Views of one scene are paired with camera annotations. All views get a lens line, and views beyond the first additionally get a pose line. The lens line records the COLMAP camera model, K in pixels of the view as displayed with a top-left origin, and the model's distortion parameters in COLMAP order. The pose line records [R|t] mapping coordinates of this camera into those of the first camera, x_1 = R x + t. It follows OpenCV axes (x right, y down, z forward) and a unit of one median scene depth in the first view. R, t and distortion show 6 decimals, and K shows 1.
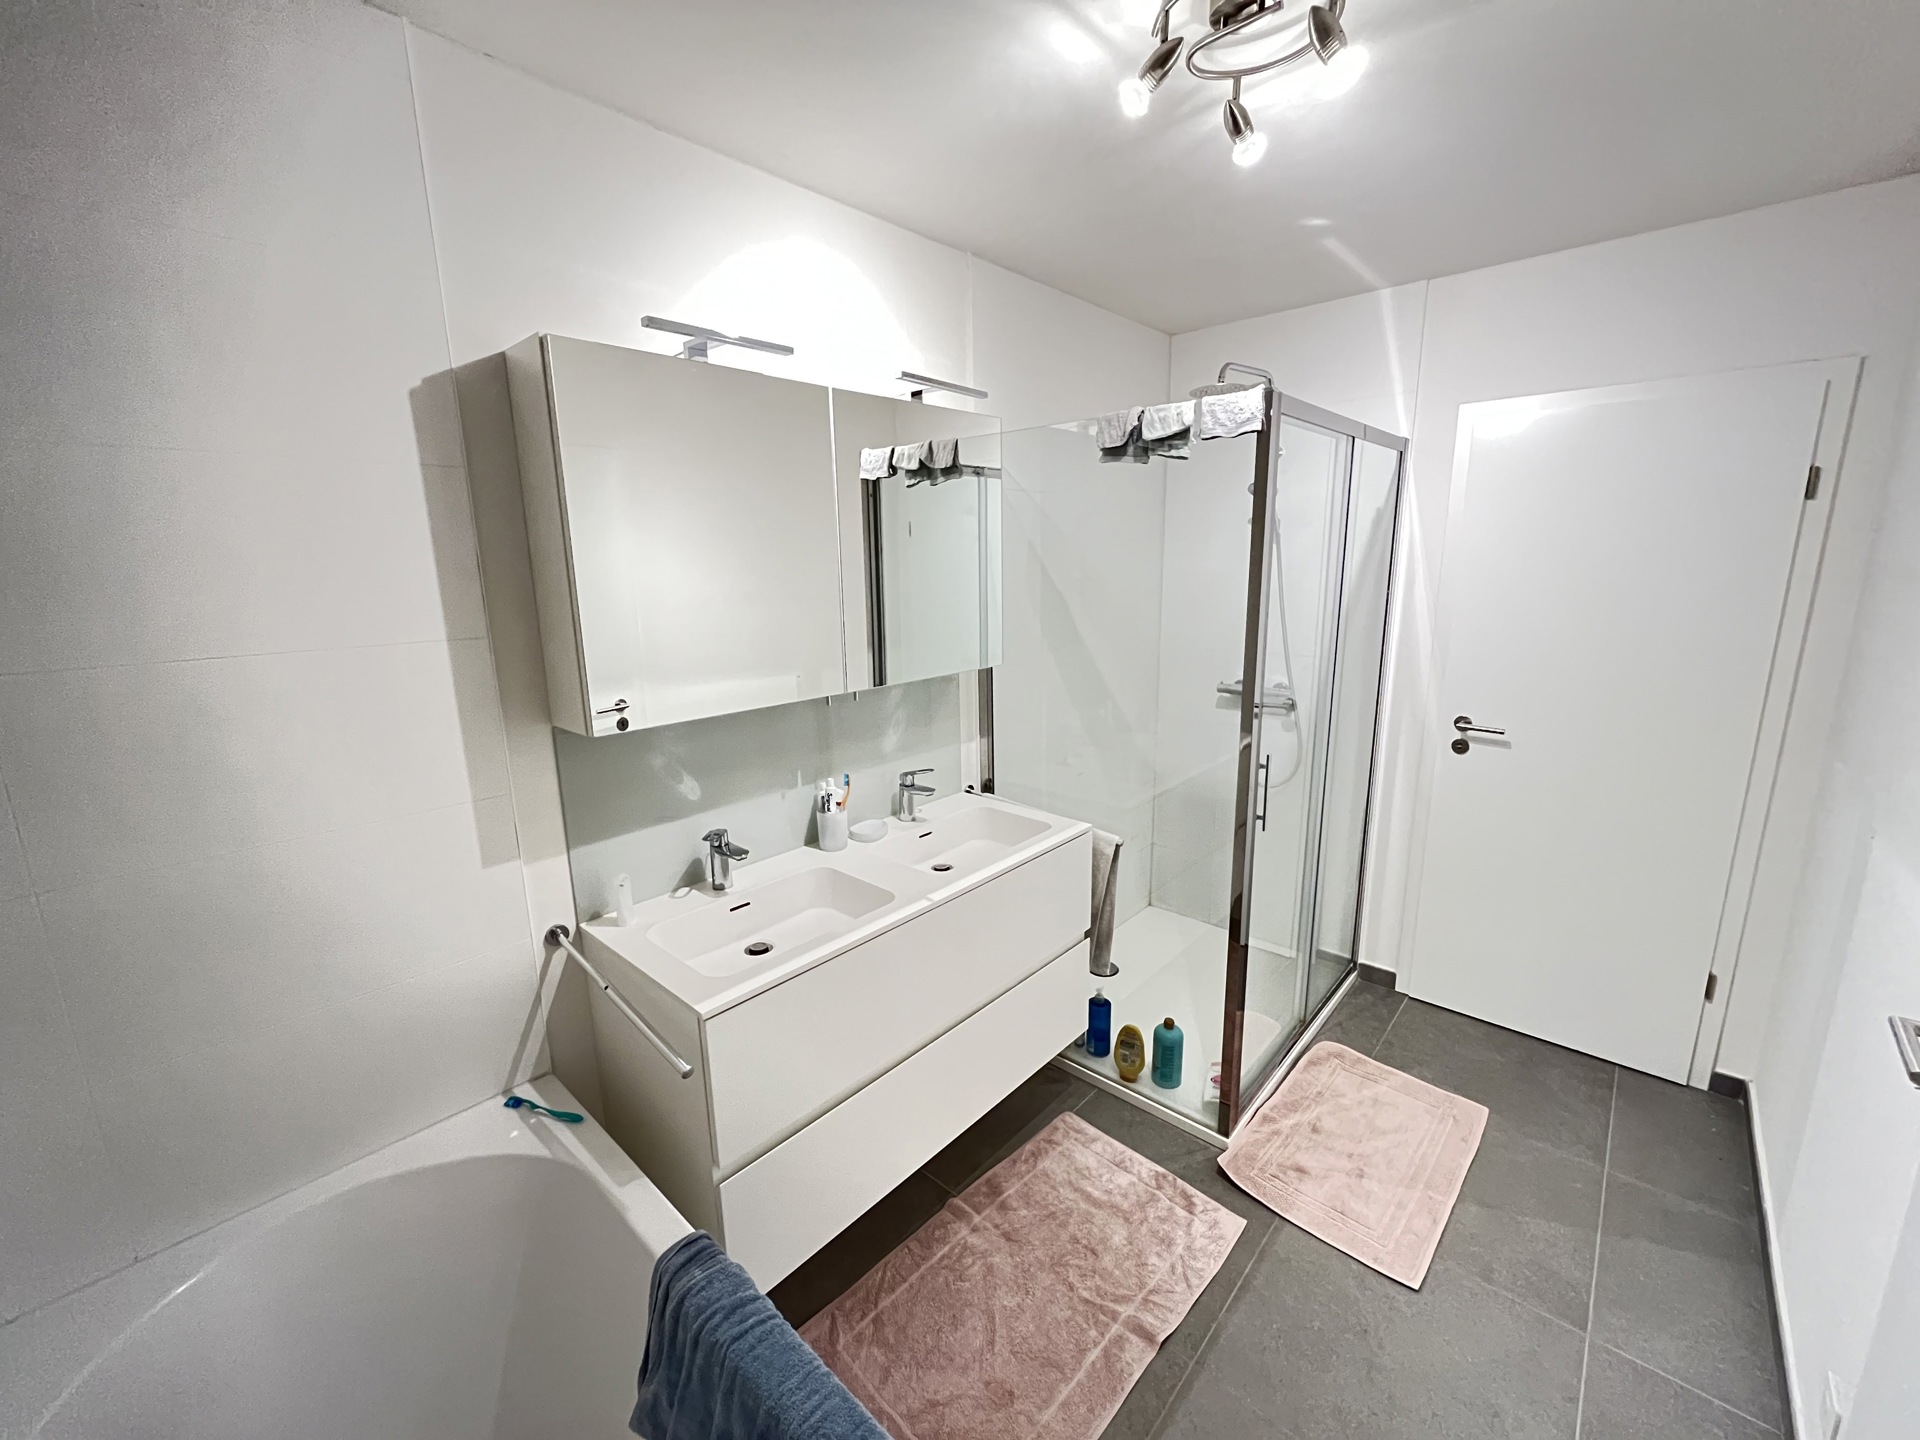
lens RADIAL K [[772.2, 0, 950.5], [0, 772.2, 715.0], [0, 0, 1]] dist [-0.001705, 0.000029]
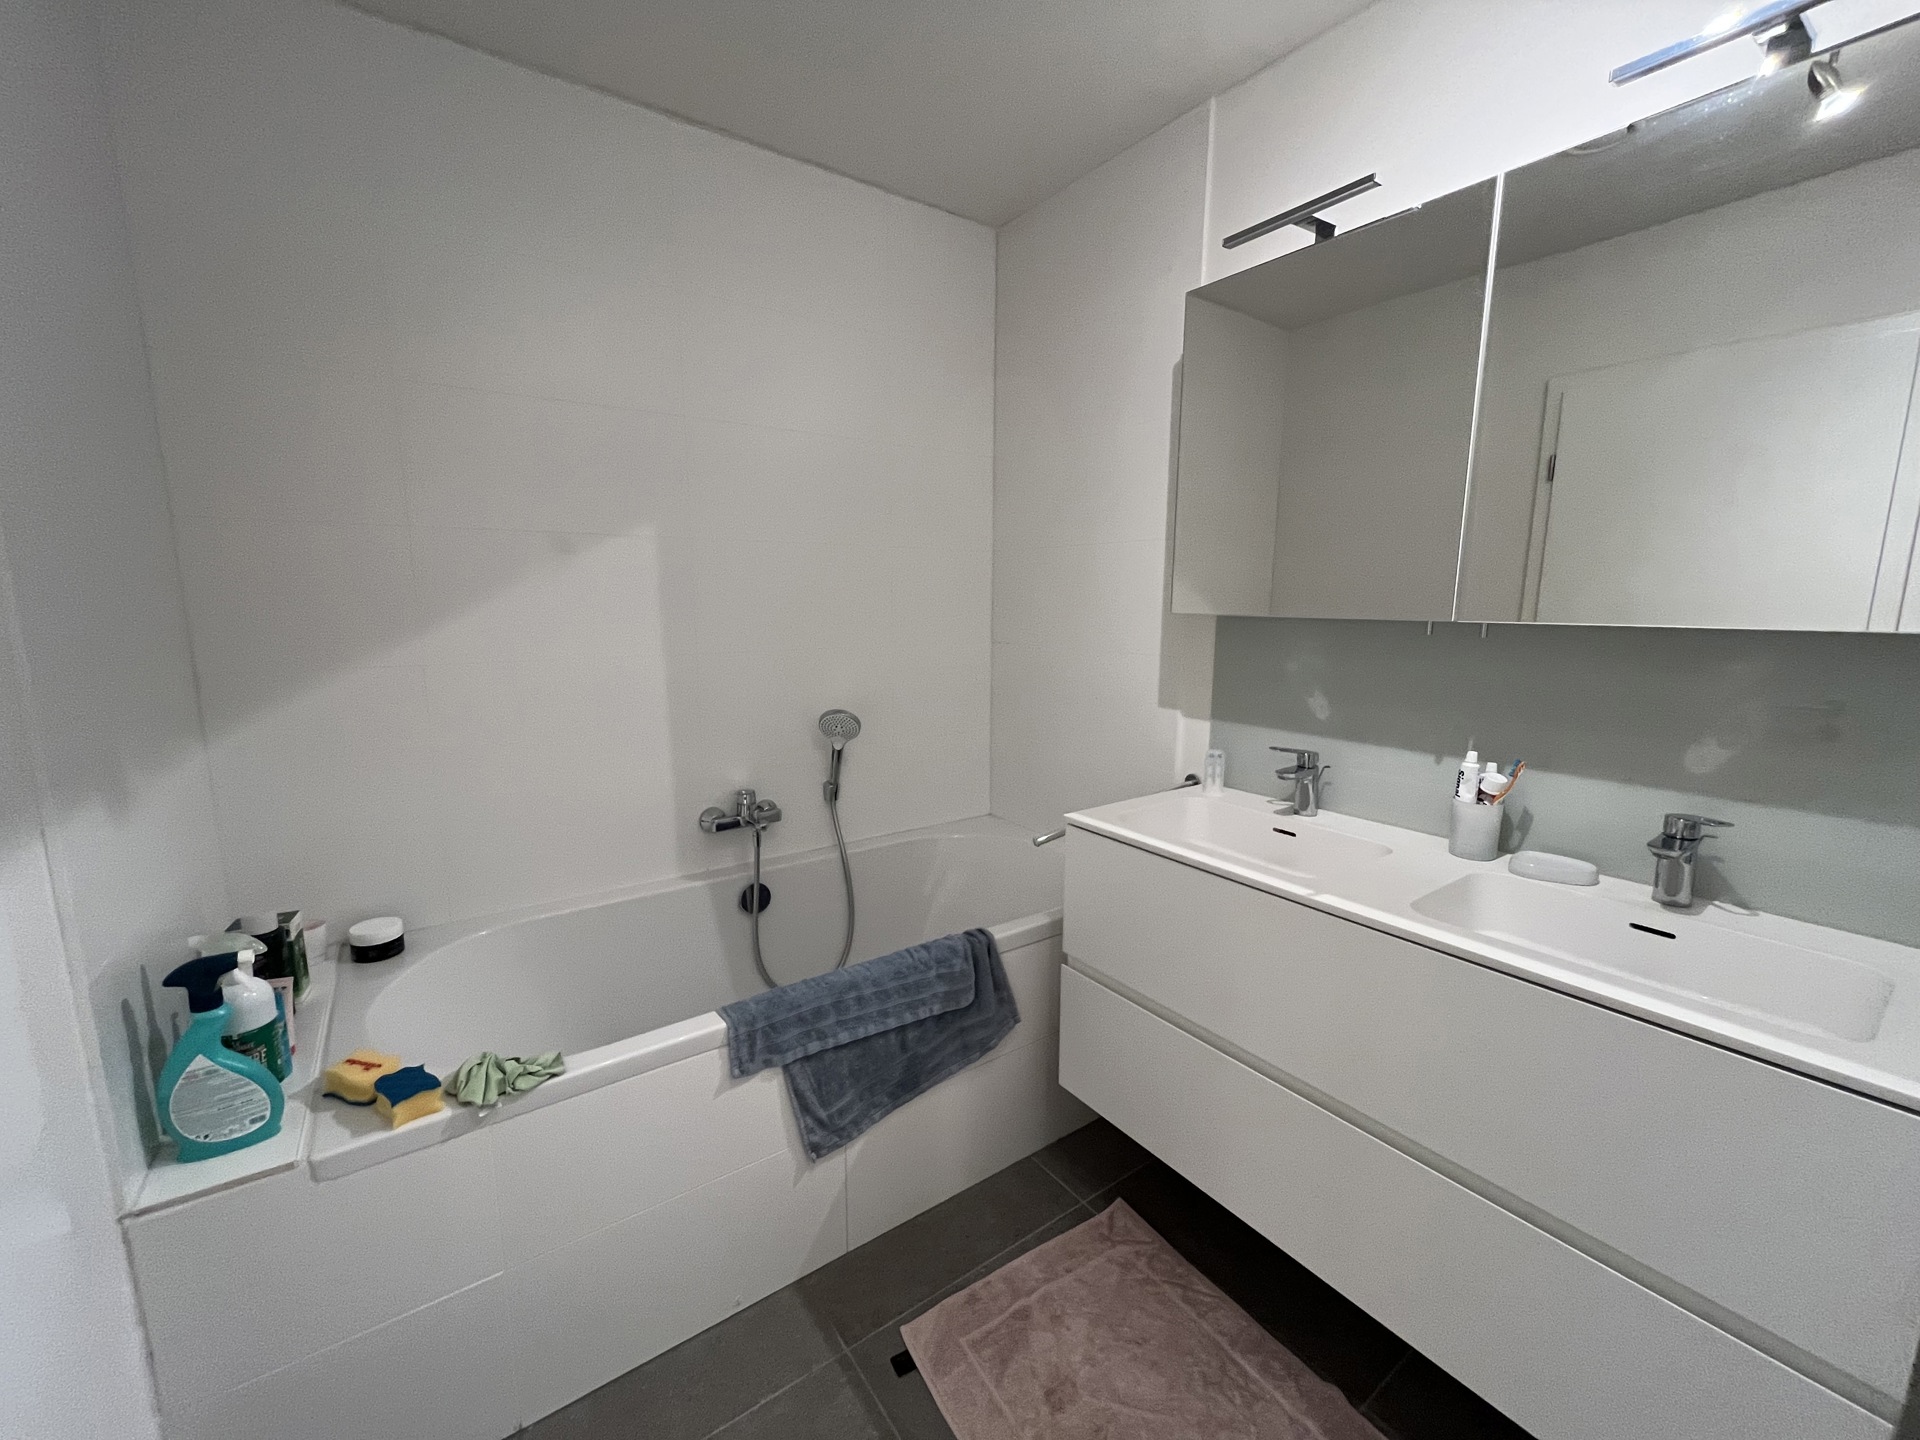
lens RADIAL K [[772.2, 0, 950.4], [0, 772.2, 725.3], [0, 0, 1]] dist [-0.001705, 0.000029]
pose [[-0.214524, 0.177294, -0.960493, 0.691139], [-0.195581, 0.955673, 0.220086, -0.002243], [0.956937, 0.235068, -0.170339, 0.746973]]
